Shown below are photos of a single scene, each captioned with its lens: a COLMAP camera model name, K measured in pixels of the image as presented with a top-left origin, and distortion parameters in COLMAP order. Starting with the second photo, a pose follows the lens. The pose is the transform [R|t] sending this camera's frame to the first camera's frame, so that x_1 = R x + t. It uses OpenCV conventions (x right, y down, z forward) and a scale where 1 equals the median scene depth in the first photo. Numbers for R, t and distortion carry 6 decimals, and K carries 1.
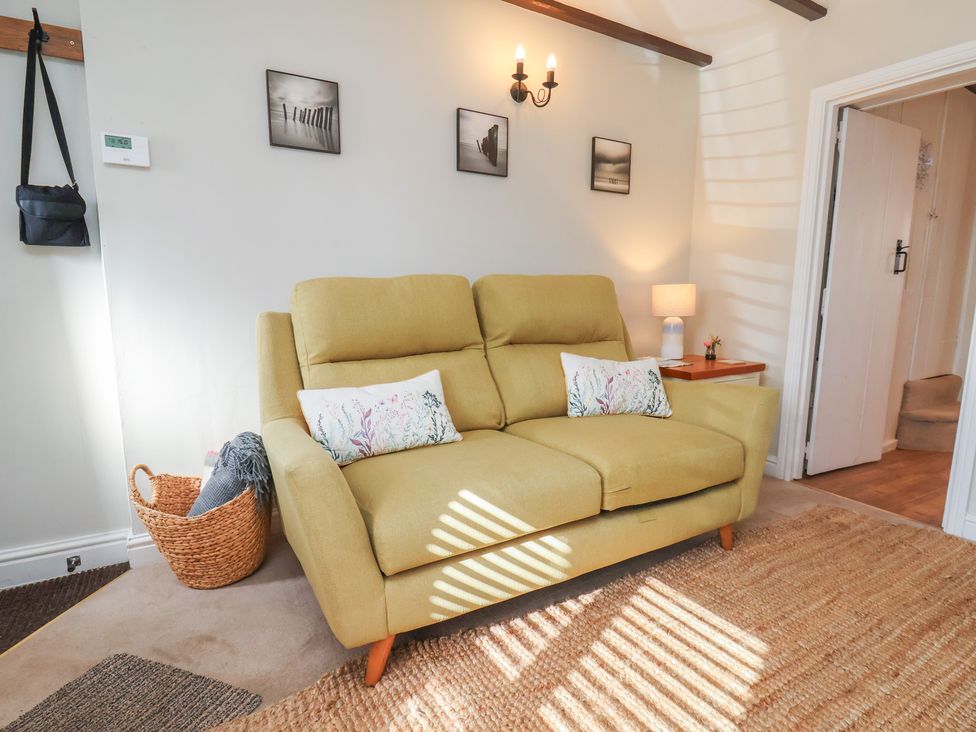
lens RADIAL K [[547.5, 0, 491.9], [0, 547.5, 370.4], [0, 0, 1]] dist [0.004002, -0.016888]
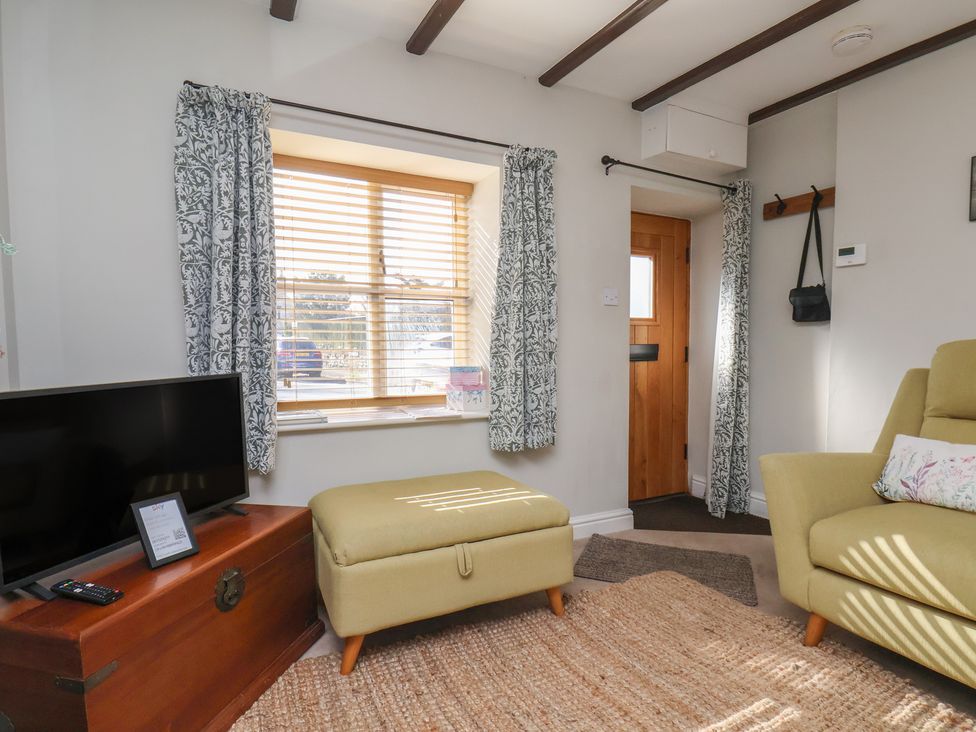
lens RADIAL K [[517.5, 0, 486.7], [0, 517.5, 368.7], [0, 0, 1]] dist [0.003863, -0.014781]
pose [[-0.081357, 0.048482, -0.995505, 0.737710], [-0.147053, 0.987301, 0.060101, -0.035337], [0.985777, 0.151281, -0.073194, 0.155610]]
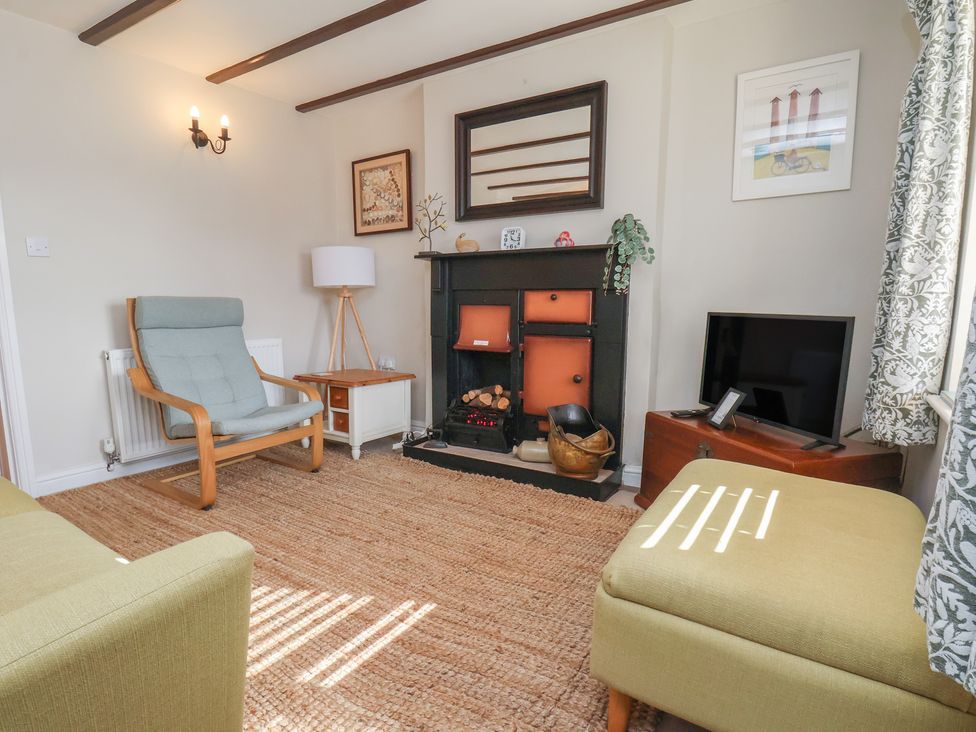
lens RADIAL K [[520.7, 0, 491.6], [0, 520.7, 371.3], [0, 0, 1]] dist [0.003536, -0.014851]
pose [[-0.434421, -0.133338, 0.890786, -0.533555], [0.127512, 0.969917, 0.207368, -0.079270], [-0.891638, 0.203671, -0.404350, 0.541358]]
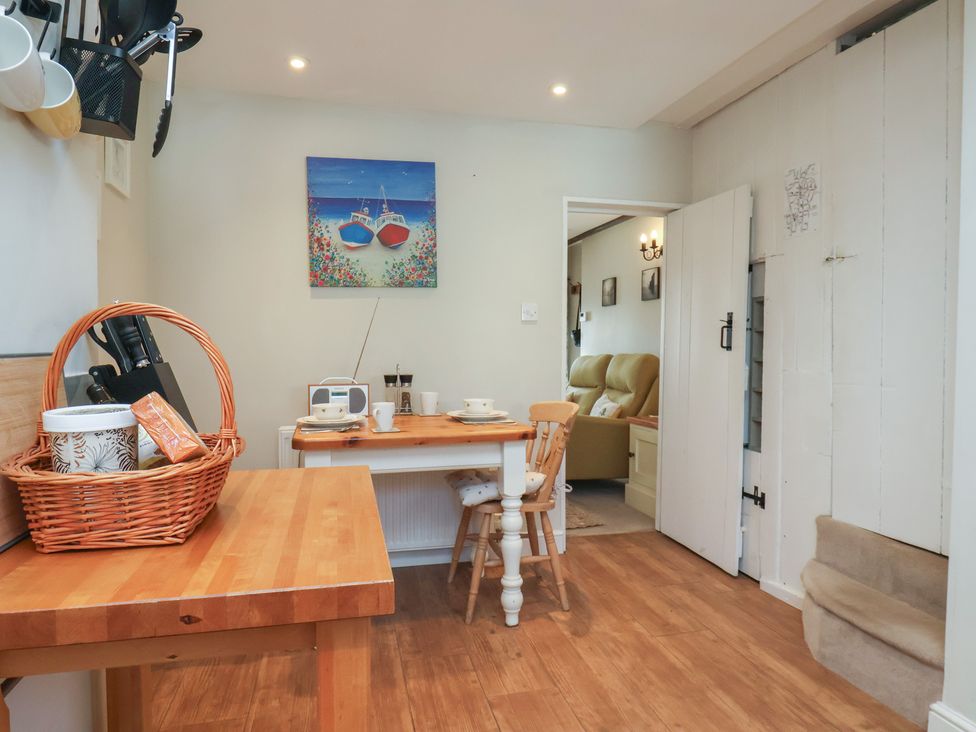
lens RADIAL K [[617.3, 0, 487.3], [0, 617.3, 373.4], [0, 0, 1]] dist [0.003749, -0.002434]
pose [[-0.293507, 0.026043, -0.955602, 2.685897], [-0.148929, 0.986178, 0.072619, -0.230311], [0.944285, 0.163631, -0.285571, 1.401731]]
